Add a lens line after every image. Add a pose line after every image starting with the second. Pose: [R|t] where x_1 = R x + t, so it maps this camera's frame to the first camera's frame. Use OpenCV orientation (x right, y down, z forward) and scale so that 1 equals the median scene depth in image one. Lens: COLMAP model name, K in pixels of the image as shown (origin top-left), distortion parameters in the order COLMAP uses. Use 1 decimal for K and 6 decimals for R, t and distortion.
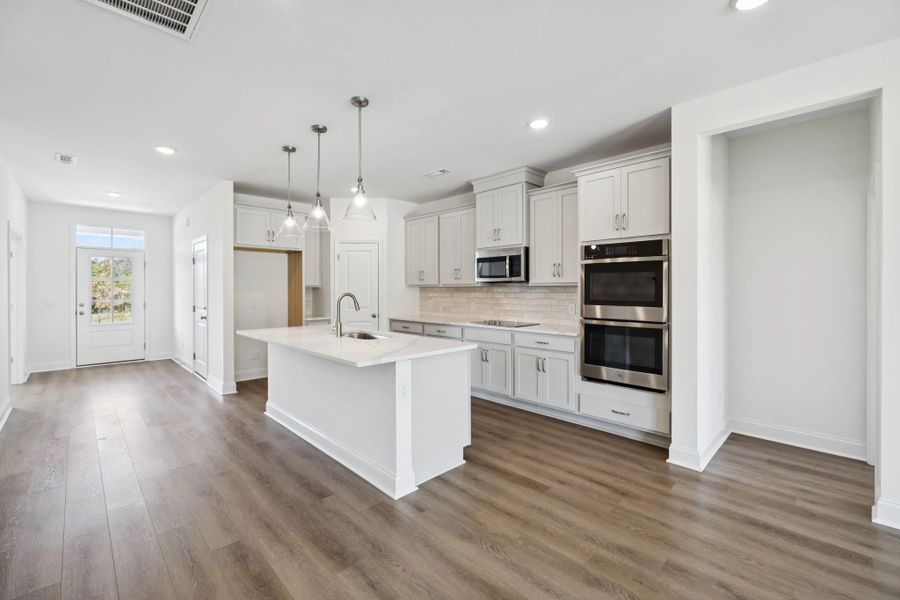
lens RADIAL K [[380.1, 0, 447.5], [0, 380.1, 290.0], [0, 0, 1]] dist [0.000098, 0.000060]
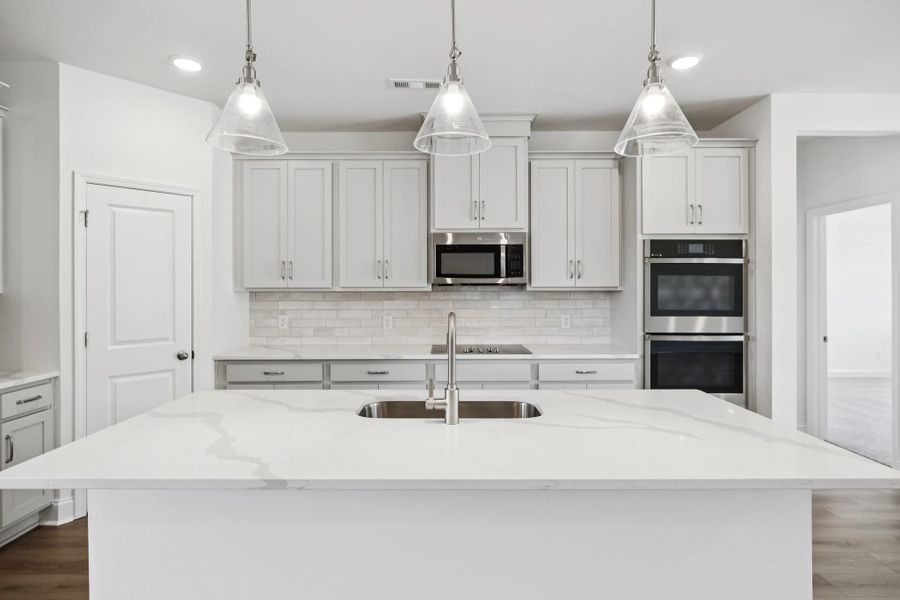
lens RADIAL K [[483.8, 0, 449.1], [0, 483.8, 288.3], [0, 0, 1]] dist [0.001998, 0.000226]
pose [[0.698762, -0.000242, 0.715354, -0.507546], [0.003300, 0.999990, -0.002884, -0.013010], [-0.715347, 0.004376, 0.698756, 0.495610]]
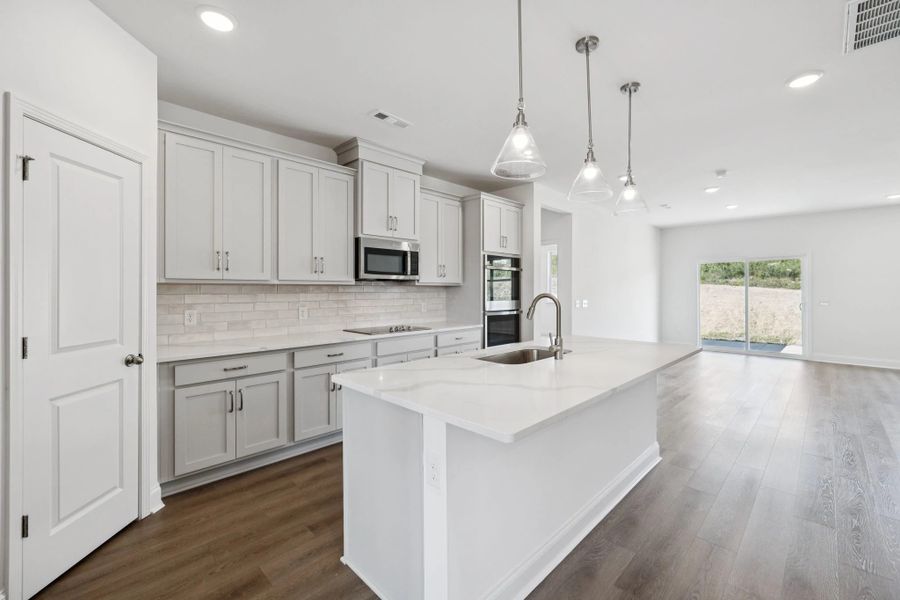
lens RADIAL K [[380.1, 0, 447.5], [0, 380.1, 290.0], [0, 0, 1]] dist [0.000098, 0.000060]
pose [[-0.014051, -0.000529, 0.999901, -0.741768], [0.002148, 0.999998, 0.000559, 0.000708], [-0.999899, 0.002156, -0.014049, 0.939072]]
